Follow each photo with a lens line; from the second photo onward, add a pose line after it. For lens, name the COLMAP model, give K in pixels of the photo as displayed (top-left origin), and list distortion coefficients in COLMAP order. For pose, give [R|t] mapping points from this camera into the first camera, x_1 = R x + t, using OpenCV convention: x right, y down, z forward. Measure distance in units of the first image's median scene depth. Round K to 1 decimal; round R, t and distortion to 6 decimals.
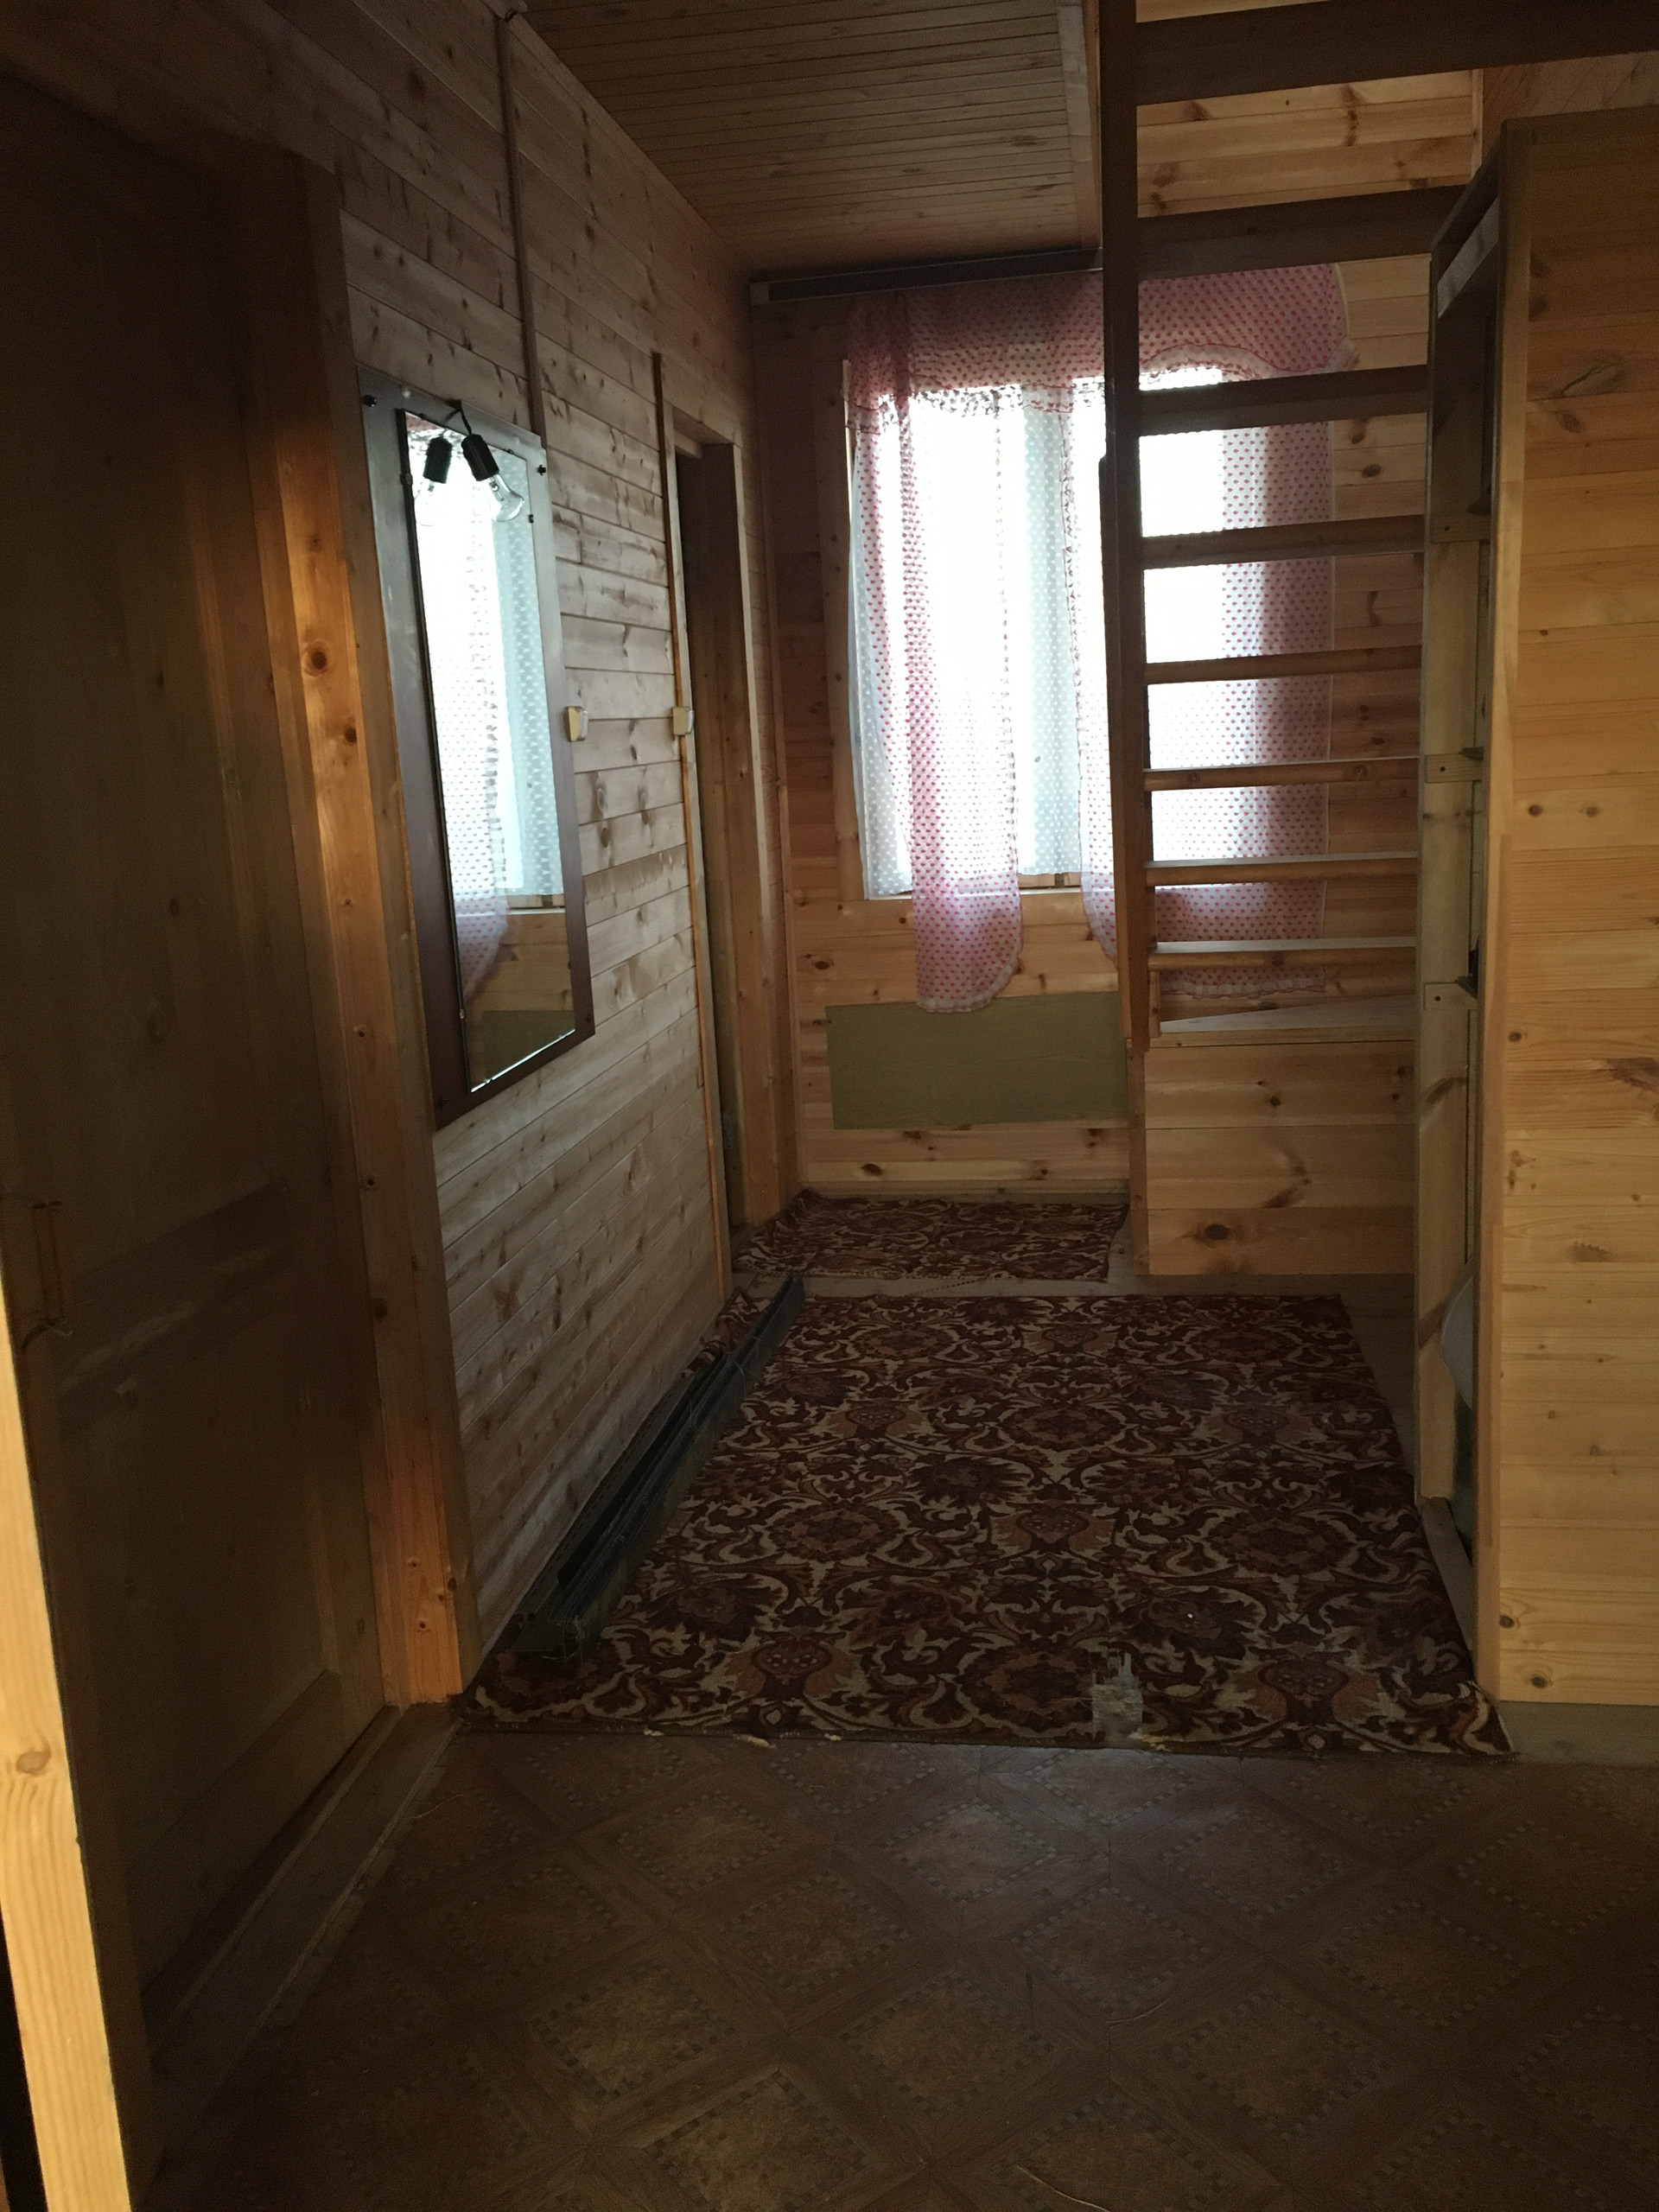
lens RADIAL K [[1872.0, 0, 839.3], [0, 1872.0, 1113.2], [0, 0, 1]] dist [0.070220, -0.096138]
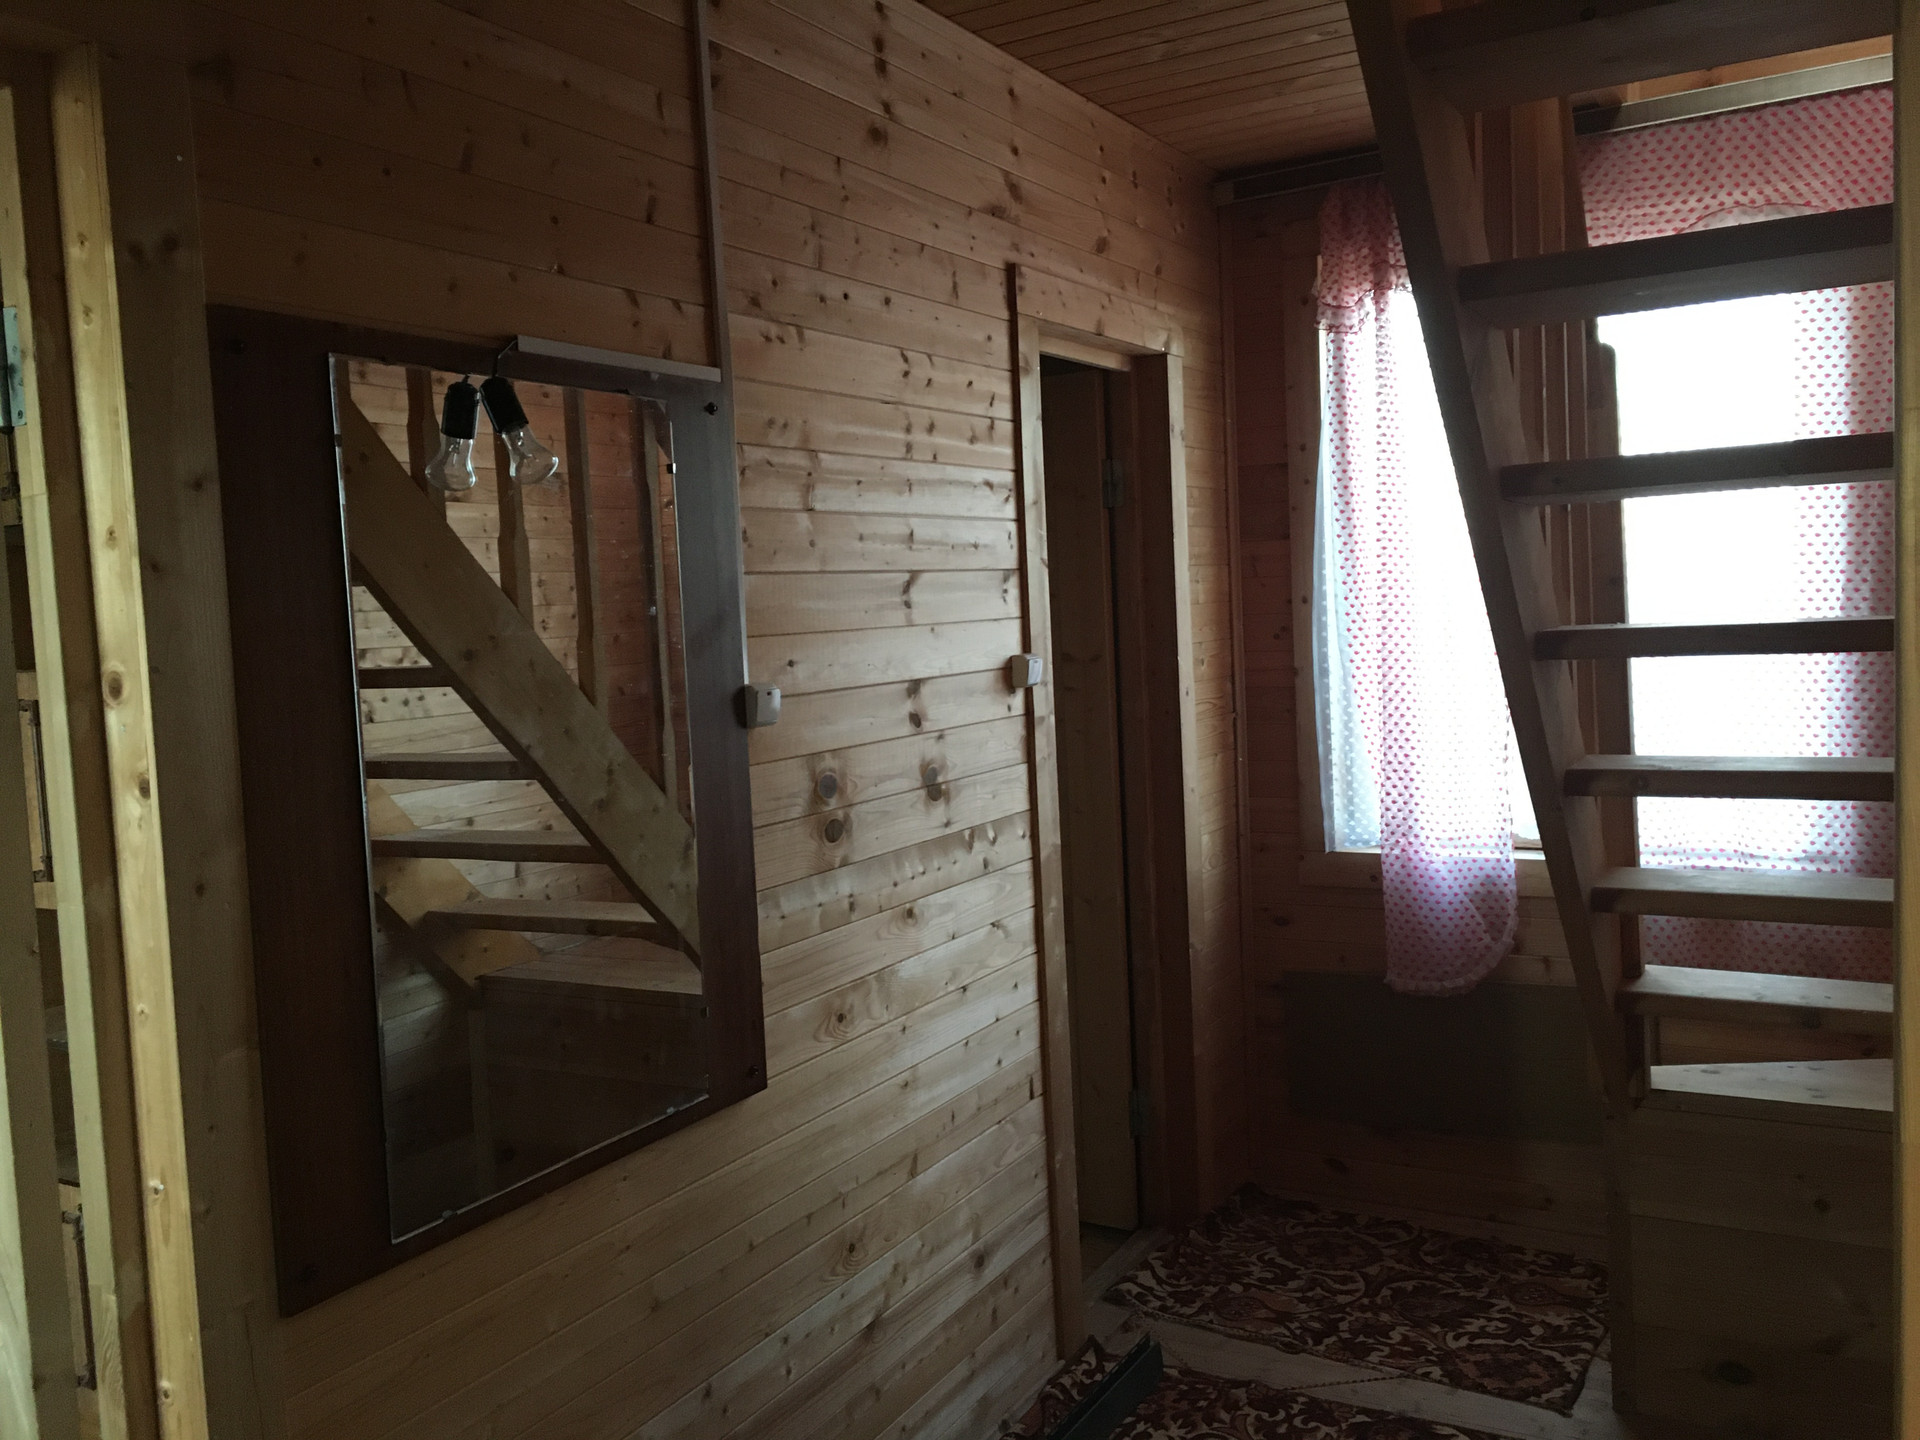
lens RADIAL K [[1624.9, 0, 948.3], [0, 1624.9, 717.7], [0, 0, 1]] dist [0.070220, -0.096138]
pose [[0.933257, 0.032165, -0.357766, 0.128311], [-0.074040, 0.991821, -0.103968, -0.092195], [0.351496, 0.123518, 0.928005, 0.256862]]
